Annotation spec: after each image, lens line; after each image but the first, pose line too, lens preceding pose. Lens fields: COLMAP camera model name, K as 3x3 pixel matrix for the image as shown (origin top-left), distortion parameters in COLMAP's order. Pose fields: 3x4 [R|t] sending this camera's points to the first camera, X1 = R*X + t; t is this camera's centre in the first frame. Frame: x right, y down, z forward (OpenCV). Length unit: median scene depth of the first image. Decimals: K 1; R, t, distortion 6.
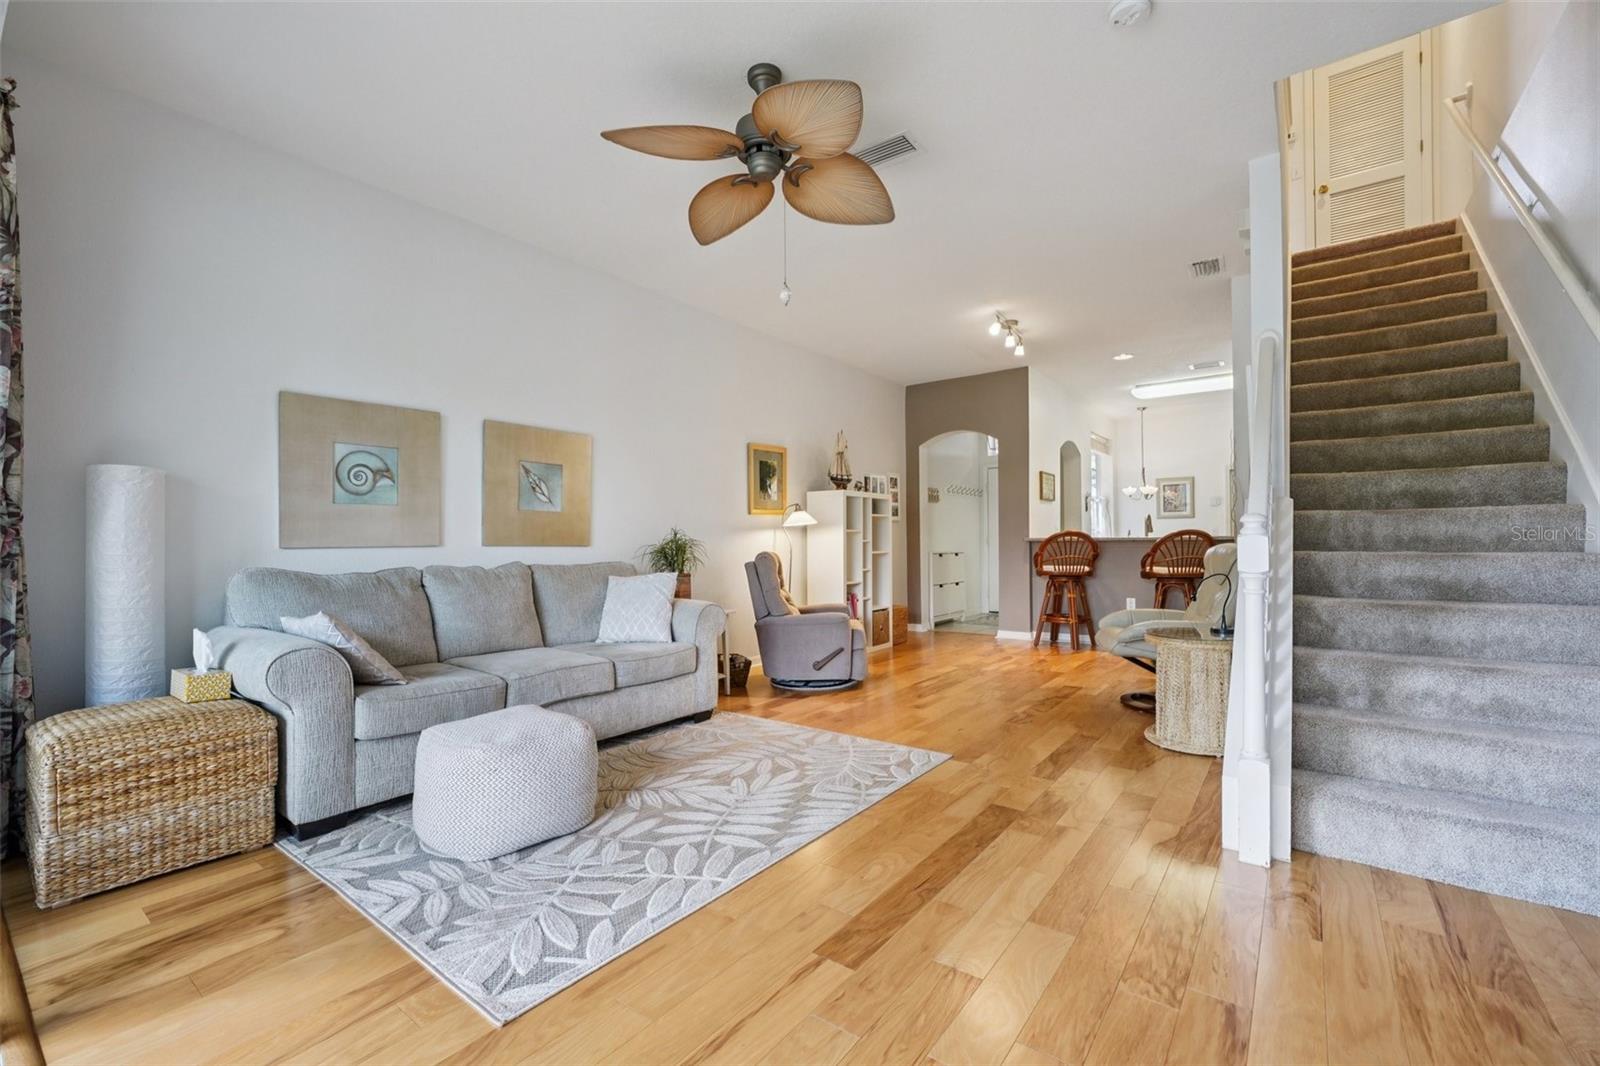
lens RADIAL K [[677.2, 0, 794.1], [0, 677.2, 538.0], [0, 0, 1]] dist [-0.008395, 0.000086]
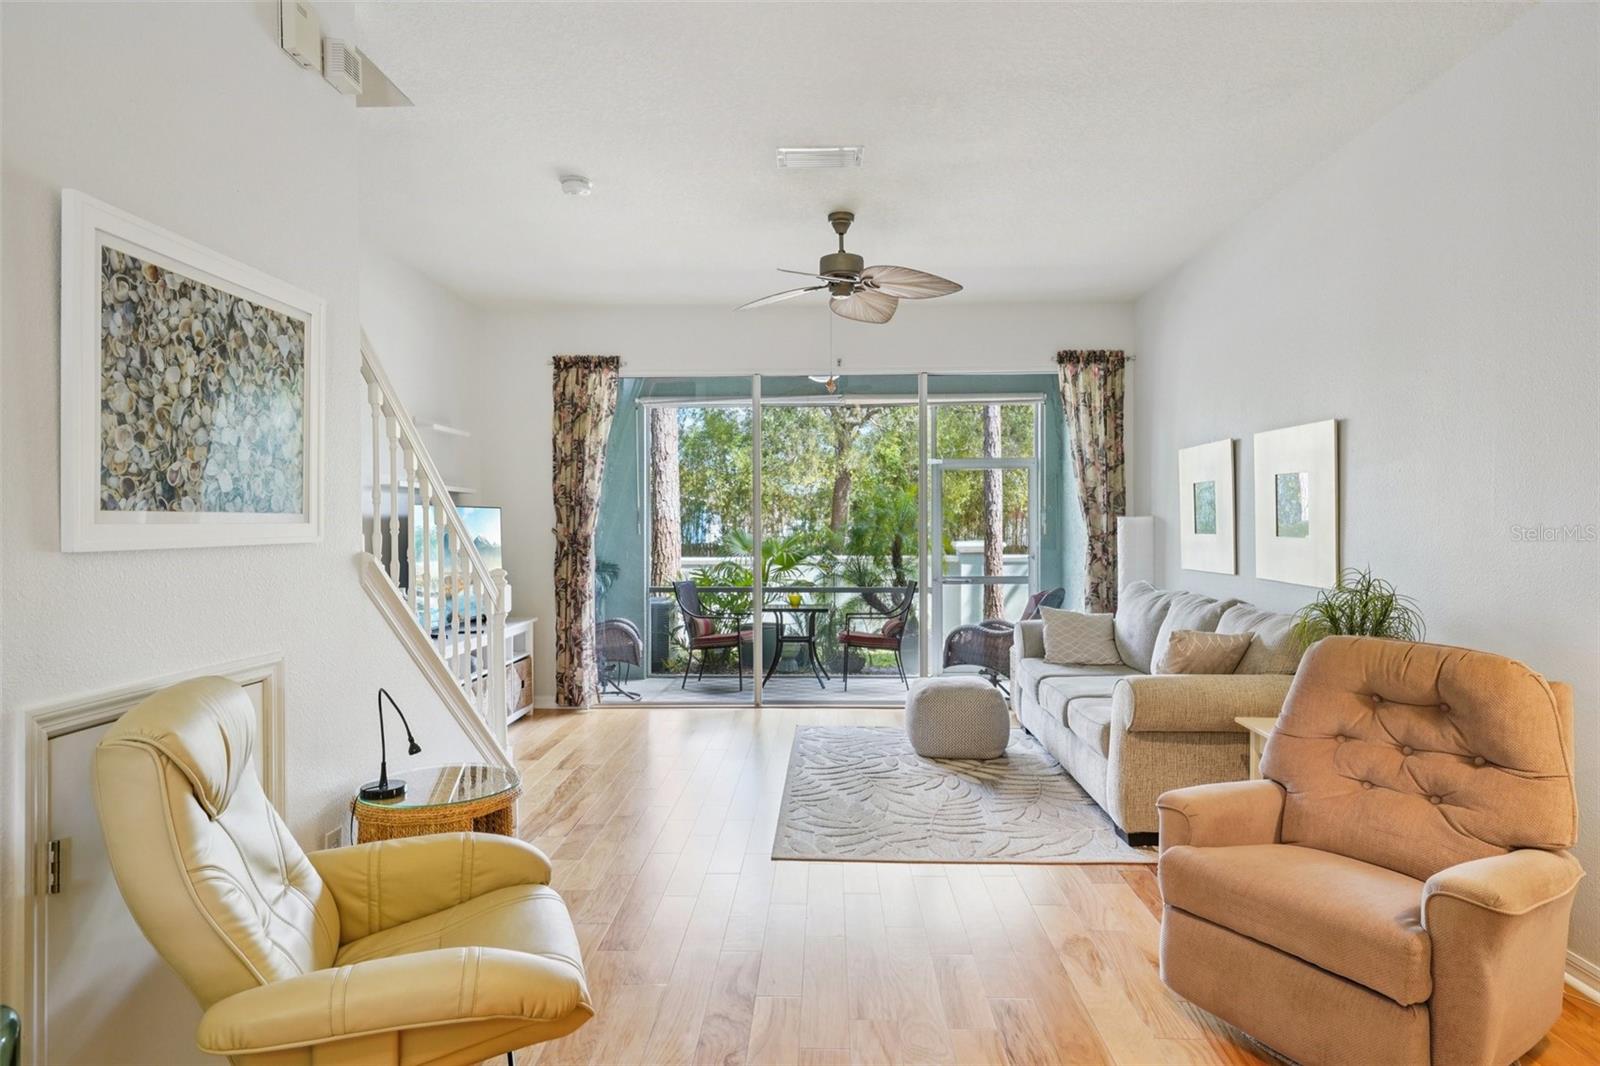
lens RADIAL K [[905.1, 0, 798.9], [0, 905.1, 529.9], [0, 0, 1]] dist [0.013628, 0.000205]
pose [[-0.817022, 0.015884, -0.576388, 0.771409], [0.013538, 0.999873, 0.008365, -0.075282], [0.576448, -0.000969, -0.817133, 1.775625]]
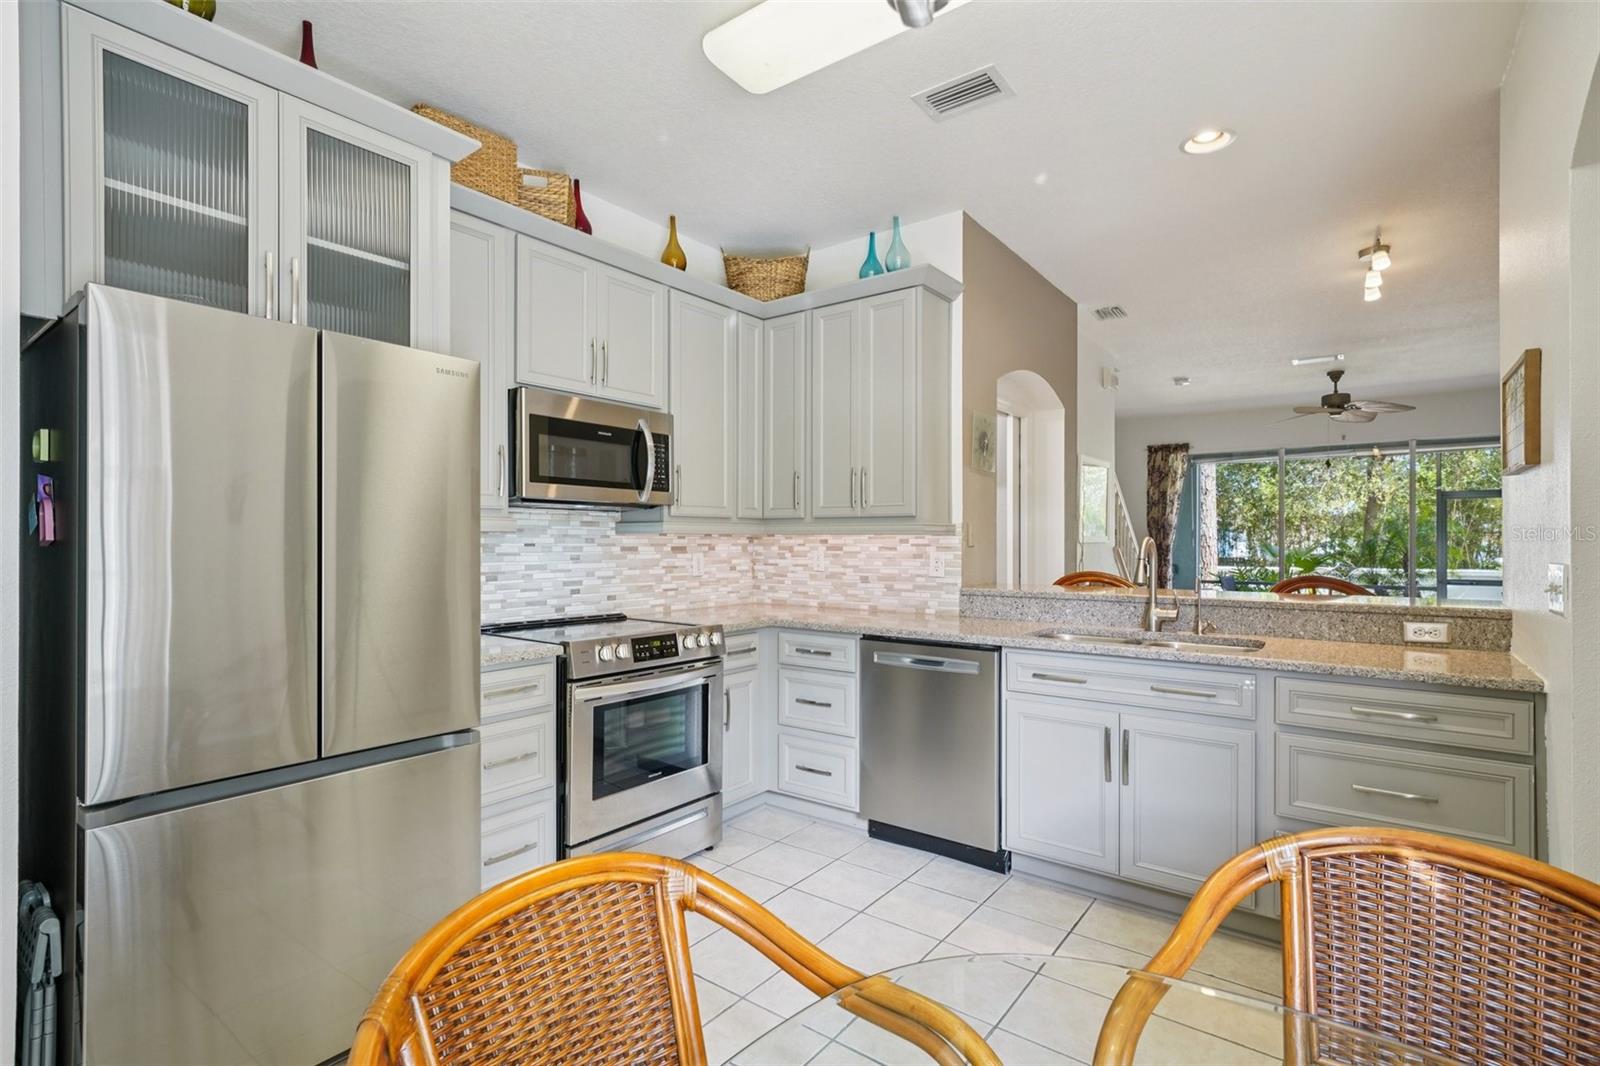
lens RADIAL K [[761.0, 0, 792.5], [0, 761.0, 537.7], [0, 0, 1]] dist [0.000966, 0.000626]
pose [[-0.999957, 0.007247, 0.005731, 1.401442], [0.007188, 0.999922, -0.010222, -0.063178], [-0.005805, -0.010181, -0.999931, 2.778553]]
